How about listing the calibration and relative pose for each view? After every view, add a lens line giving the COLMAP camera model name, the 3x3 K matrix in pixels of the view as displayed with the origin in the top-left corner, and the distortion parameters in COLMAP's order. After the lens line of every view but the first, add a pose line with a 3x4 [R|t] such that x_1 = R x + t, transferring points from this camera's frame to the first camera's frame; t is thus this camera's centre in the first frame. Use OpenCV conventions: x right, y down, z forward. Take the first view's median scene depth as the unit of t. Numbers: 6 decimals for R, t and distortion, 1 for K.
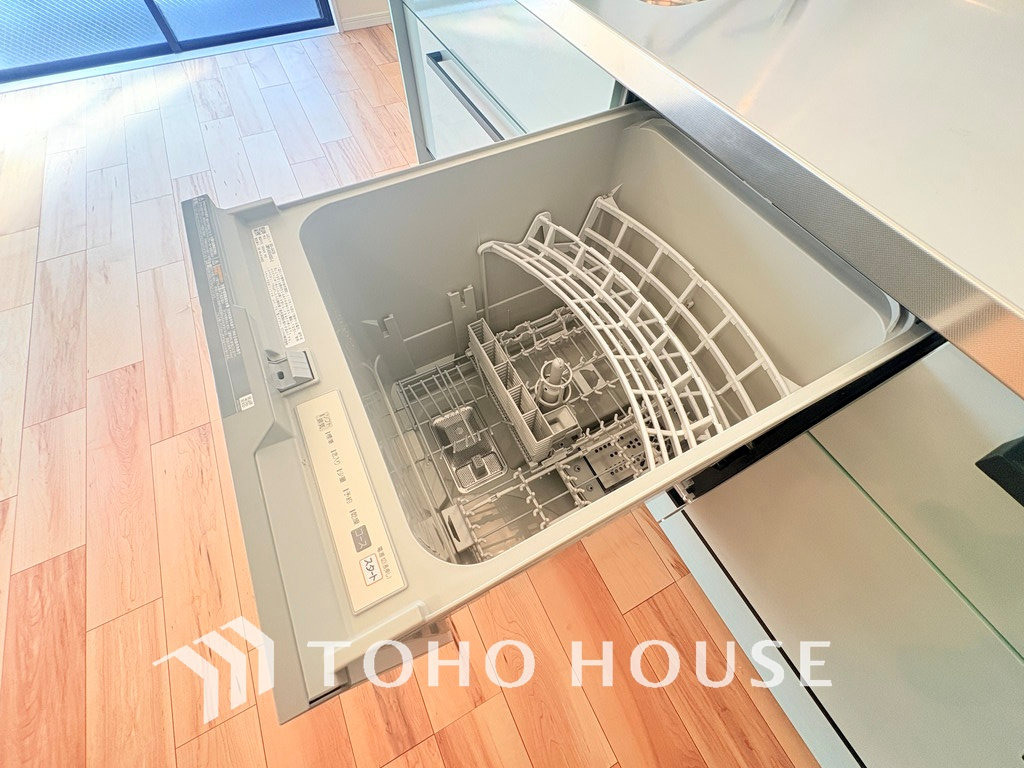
lens RADIAL K [[407.9, 0, 512.0], [0, 407.9, 384.0], [0, 0, 1]] dist [-0.002719, -0.000046]
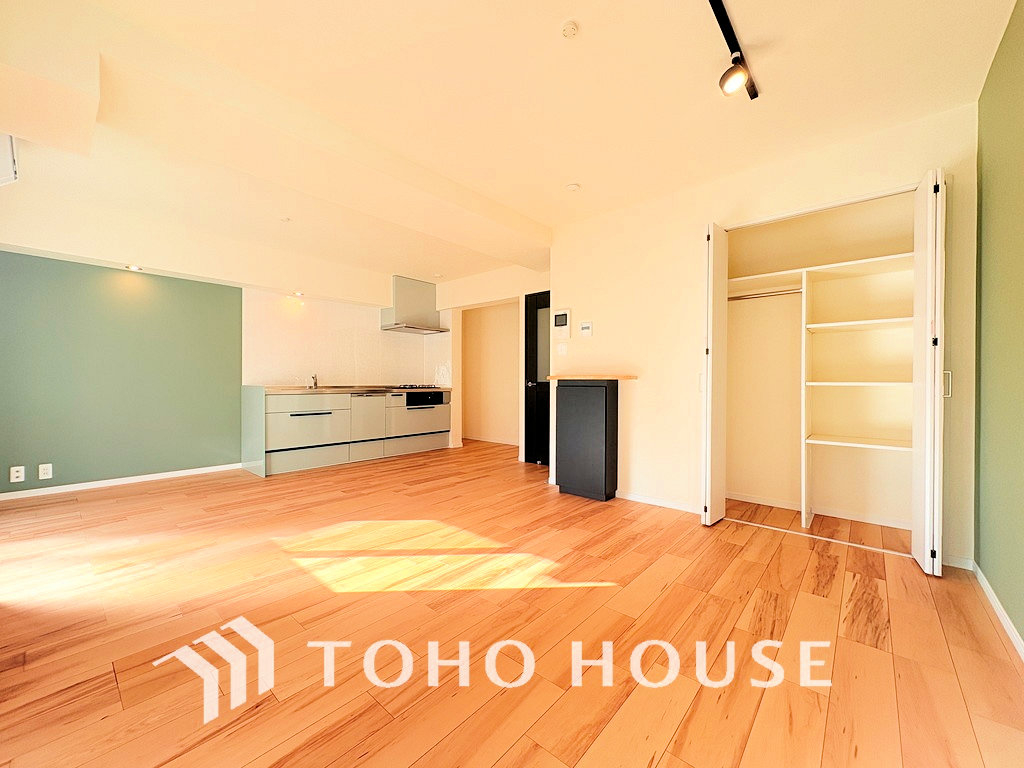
lens RADIAL K [[407.9, 0, 512.0], [0, 407.9, 384.0], [0, 0, 1]] dist [-0.002719, -0.000046]
pose [[-0.368935, -0.024063, 0.929143, -3.593263], [0.798488, 0.503443, 0.330094, -0.376668], [-0.475714, 0.863693, -0.166524, 0.231049]]
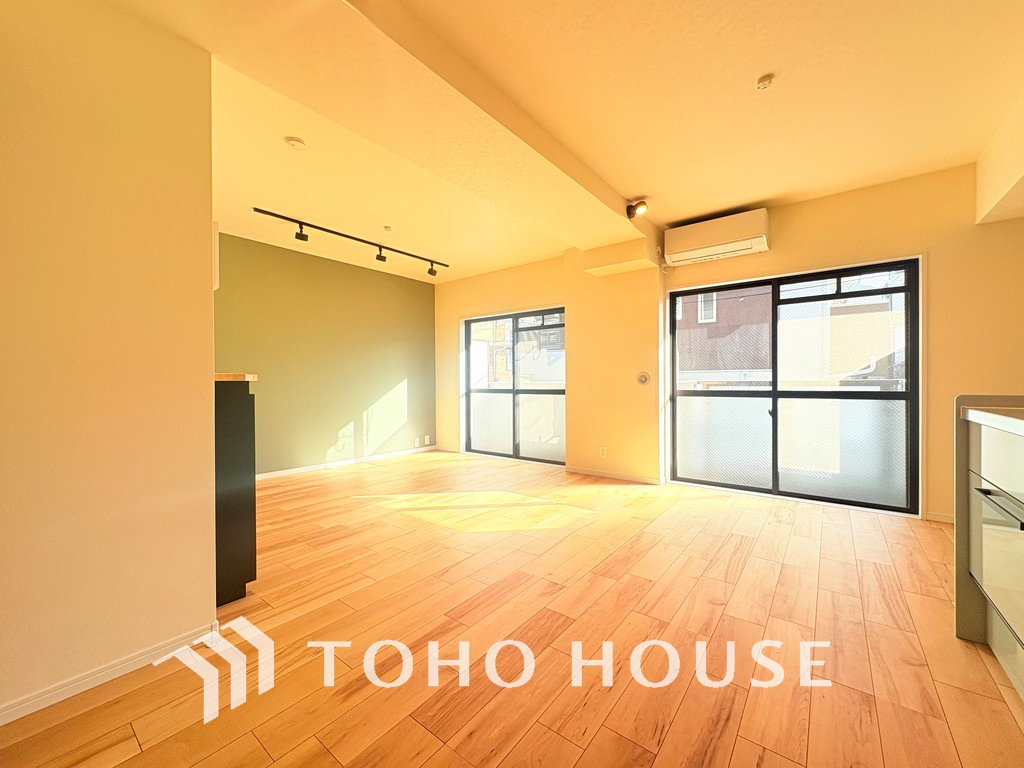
lens RADIAL K [[407.9, 0, 512.0], [0, 407.9, 384.0], [0, 0, 1]] dist [-0.002719, -0.000046]
pose [[0.418755, -0.022002, -0.907833, 0.272617], [-0.776676, 0.509342, -0.370600, 0.509049], [0.470551, 0.860283, 0.196201, -0.204492]]
